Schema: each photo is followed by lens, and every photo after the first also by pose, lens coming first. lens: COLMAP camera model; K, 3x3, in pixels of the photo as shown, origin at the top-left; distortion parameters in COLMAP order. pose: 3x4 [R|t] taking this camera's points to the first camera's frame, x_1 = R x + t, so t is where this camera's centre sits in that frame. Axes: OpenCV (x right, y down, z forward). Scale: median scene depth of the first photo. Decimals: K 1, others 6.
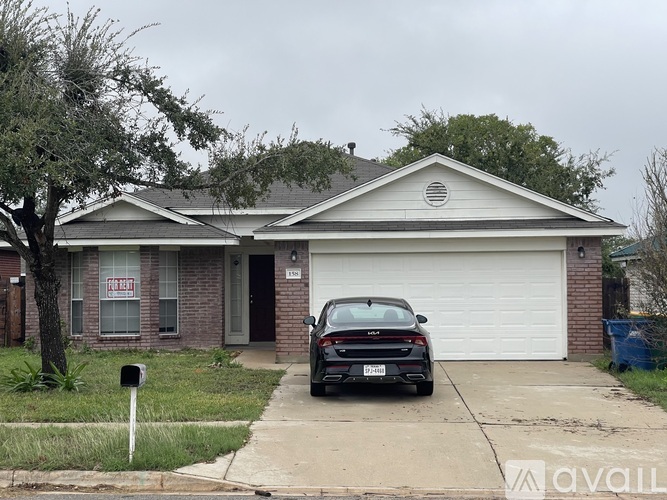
lens RADIAL K [[1241.1, 0, 333.5], [0, 1241.1, 250.0], [0, 0, 1]] dist [0.019563, 0.013784]
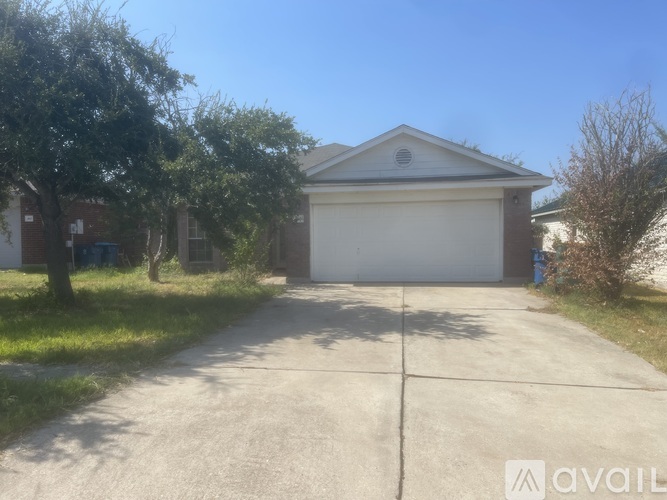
lens RADIAL K [[487.7, 0, 333.5], [0, 487.7, 250.0], [0, 0, 1]] dist [-0.000557, 0.000081]
pose [[0.993859, -0.000293, -0.110655, 0.066929], [0.006488, 0.998430, 0.055629, 0.024295], [0.110465, -0.056005, 0.992301, 0.471378]]
